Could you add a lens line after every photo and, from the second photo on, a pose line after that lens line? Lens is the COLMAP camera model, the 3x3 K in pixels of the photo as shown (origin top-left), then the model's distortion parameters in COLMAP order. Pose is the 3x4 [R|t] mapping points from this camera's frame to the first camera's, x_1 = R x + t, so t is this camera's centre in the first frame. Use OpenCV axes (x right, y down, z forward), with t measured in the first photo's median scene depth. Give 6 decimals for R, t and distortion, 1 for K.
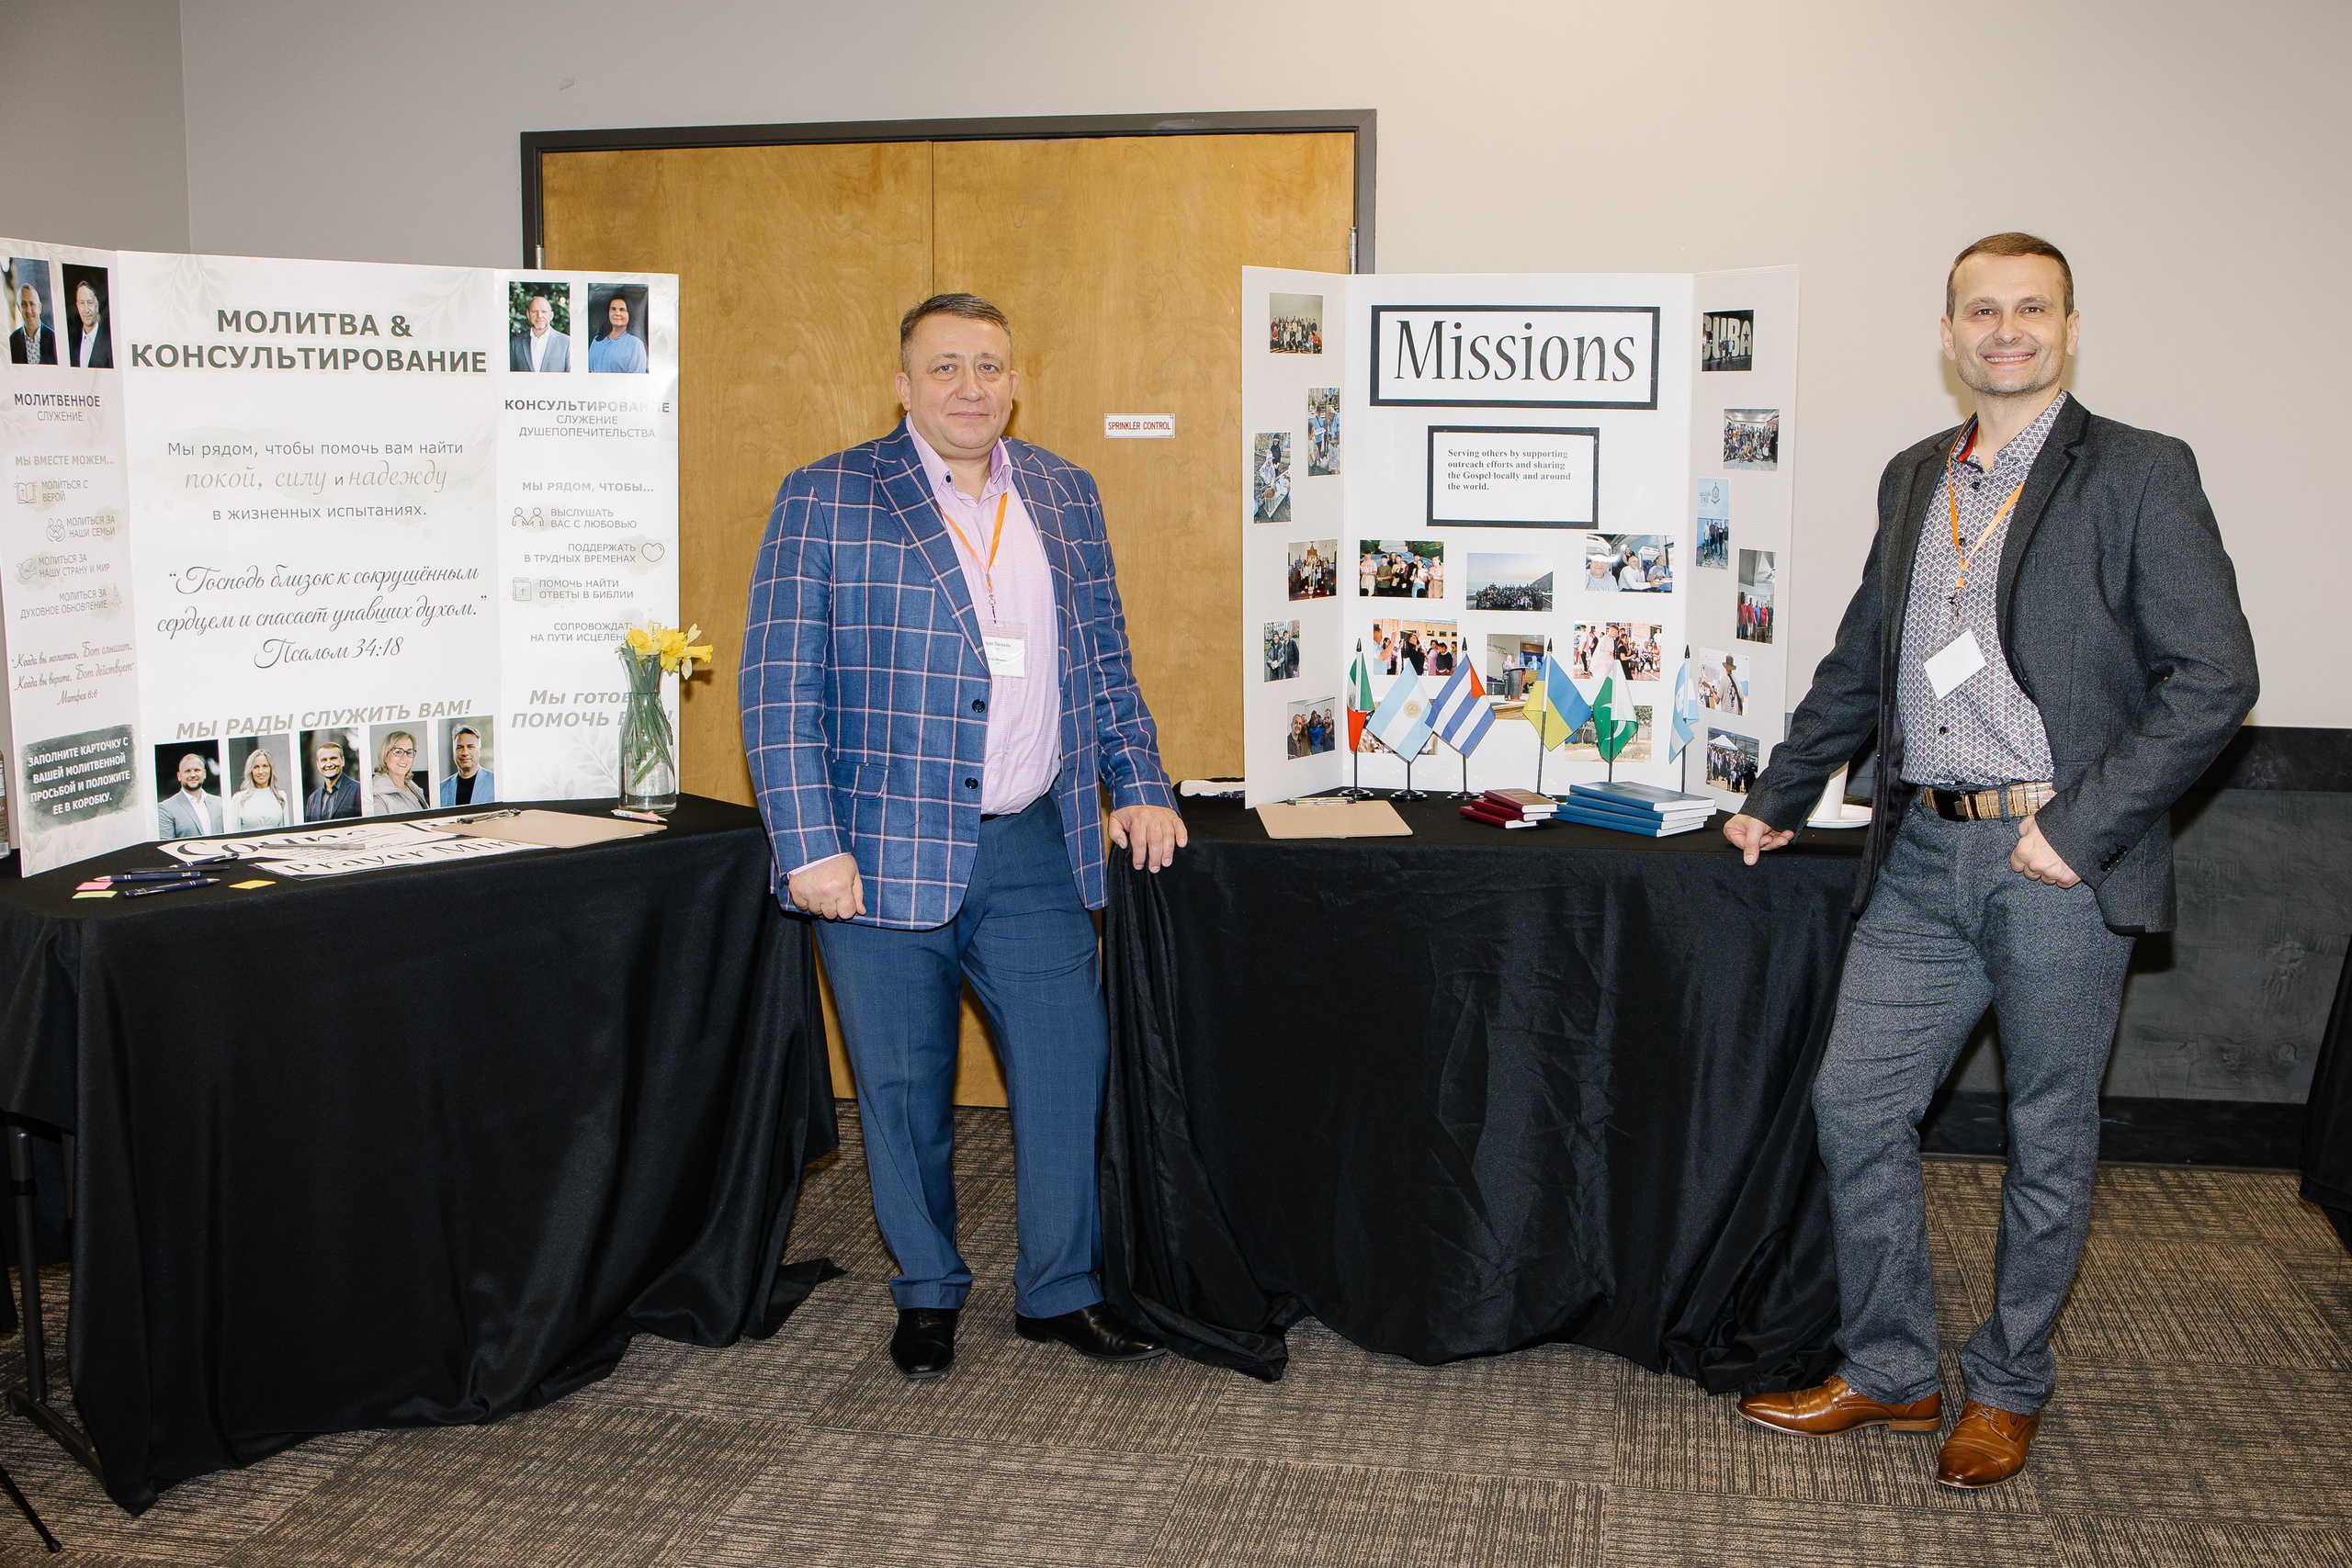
lens RADIAL K [[2168.2, 0, 1124.5], [0, 2168.2, 783.7], [0, 0, 1]] dist [-0.119086, 0.116350]
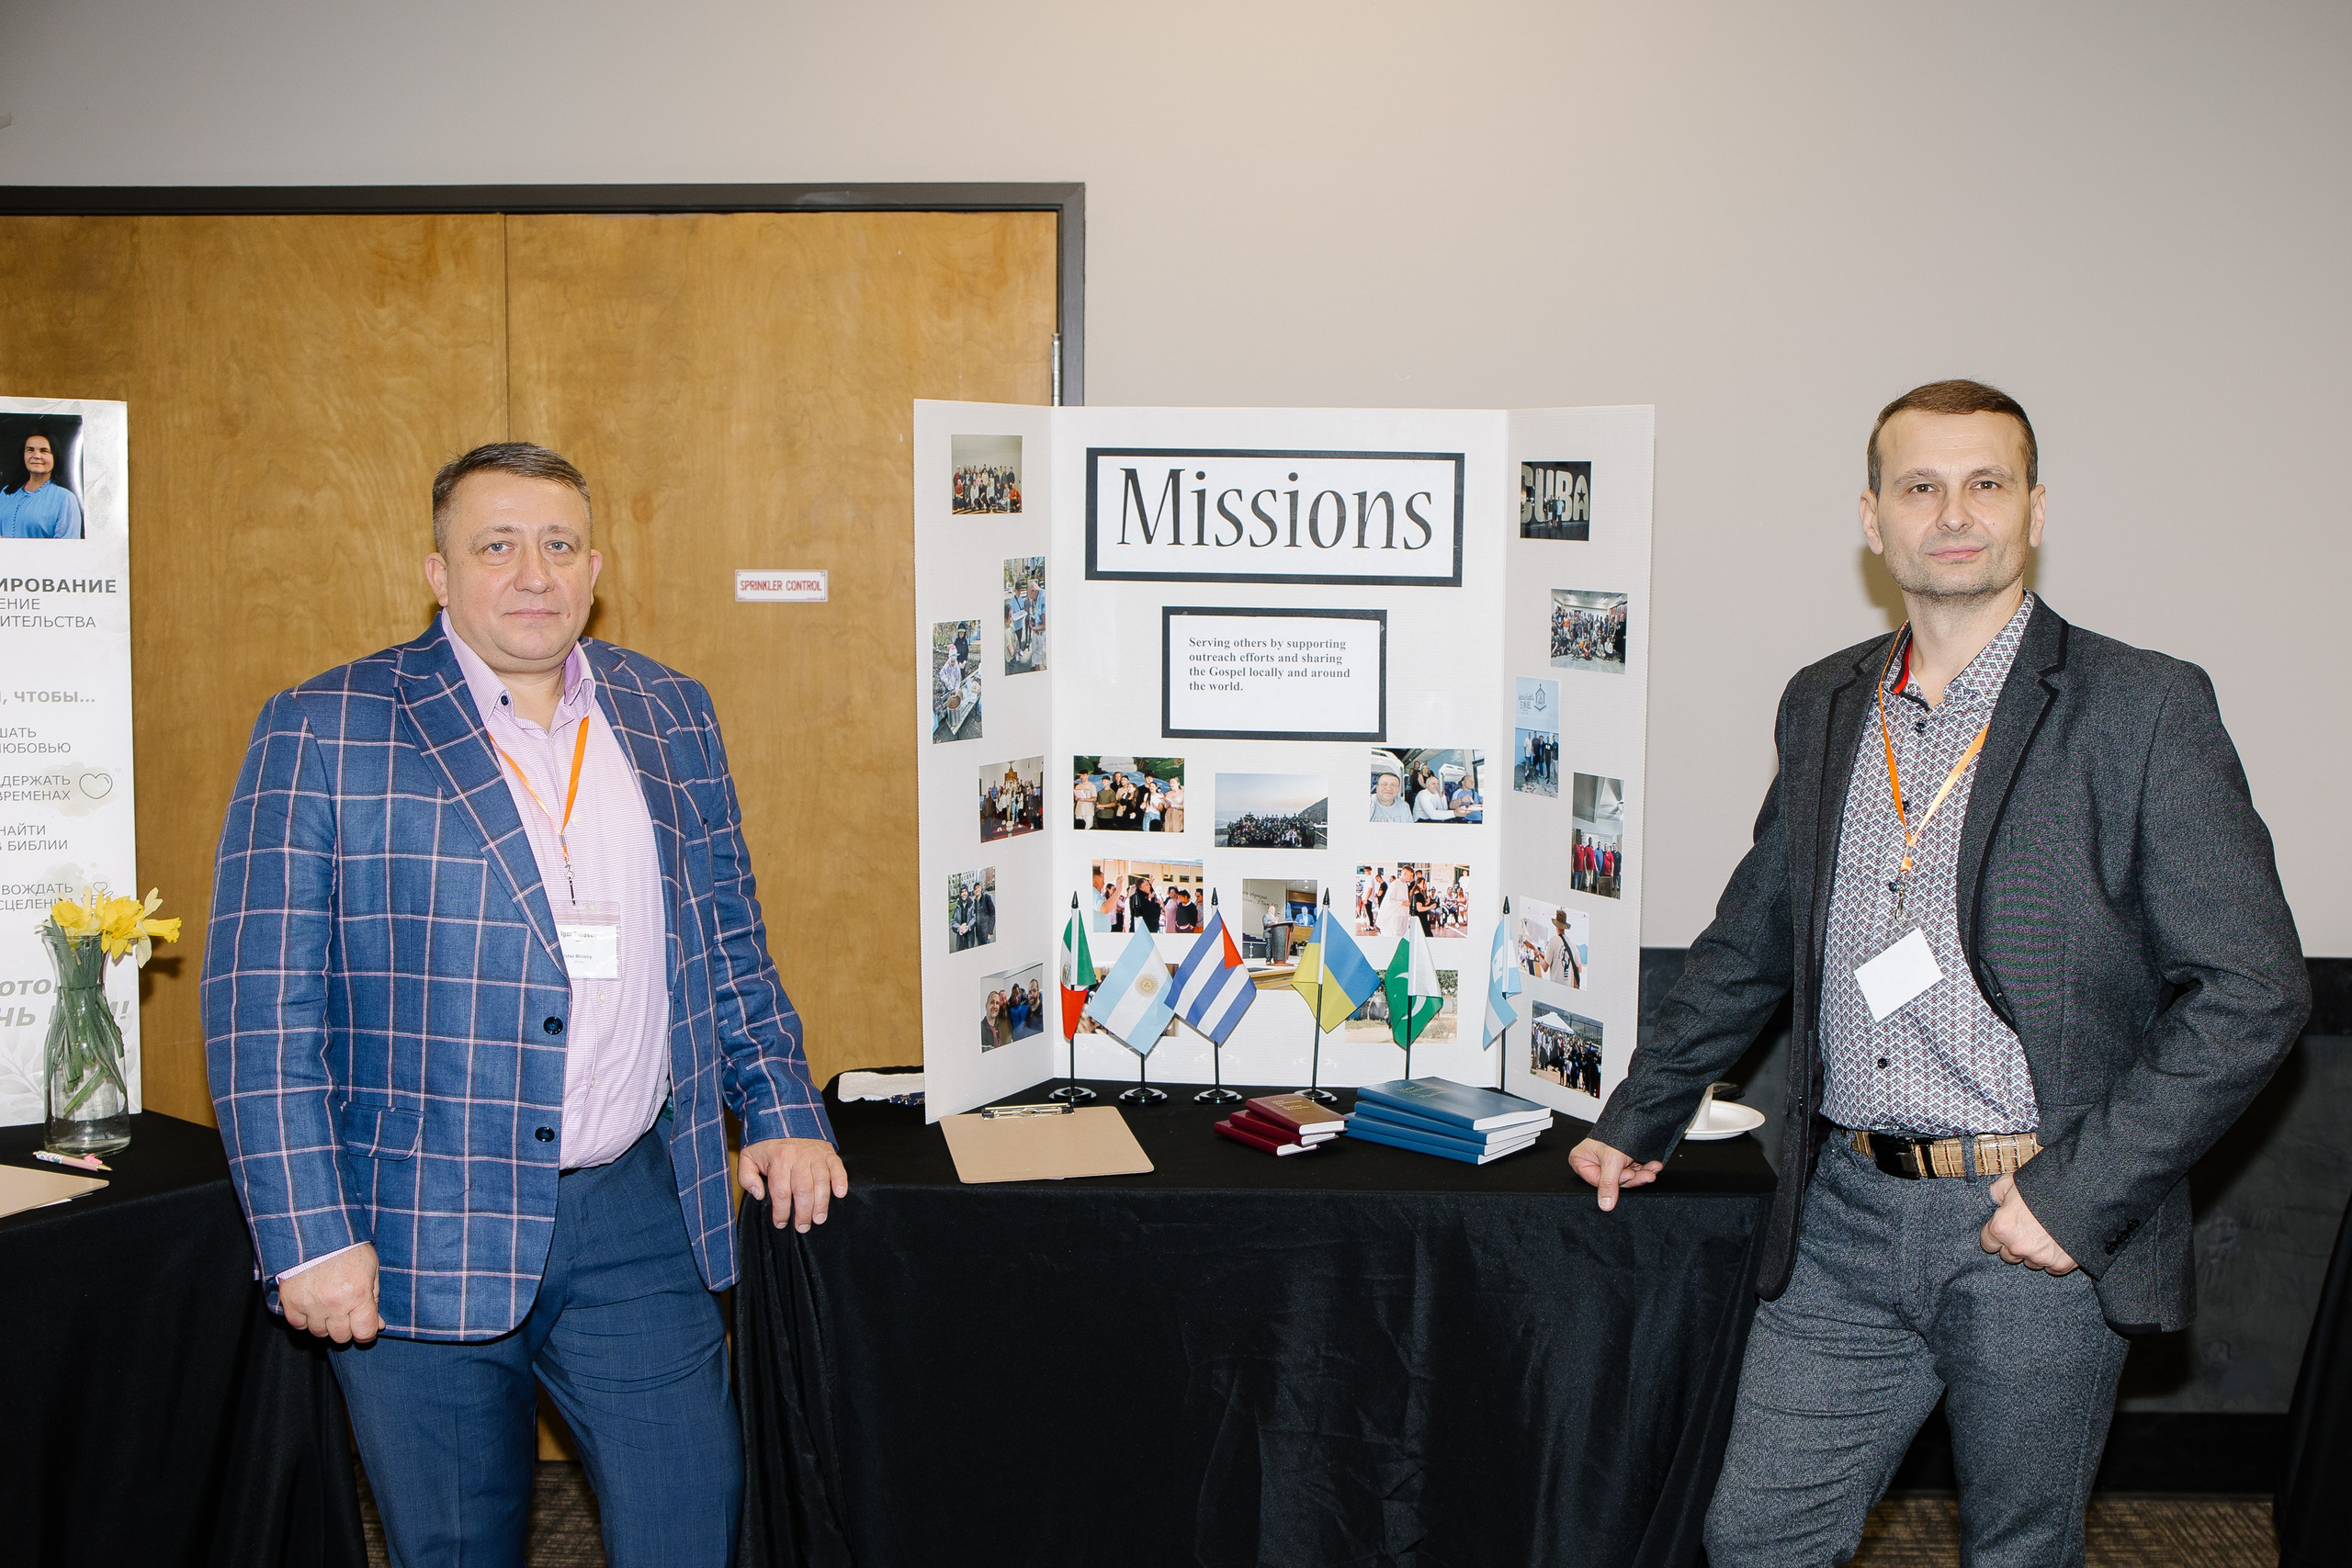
lens RADIAL K [[2369.0, 0, 1109.0], [0, 2369.0, 782.4], [0, 0, 1]] dist [-0.099591, 0.114471]
pose [[0.990770, -0.009840, 0.135194, 0.009953], [0.015651, 0.998995, -0.041992, -0.072768], [-0.134645, 0.043720, 0.989929, 0.192153]]
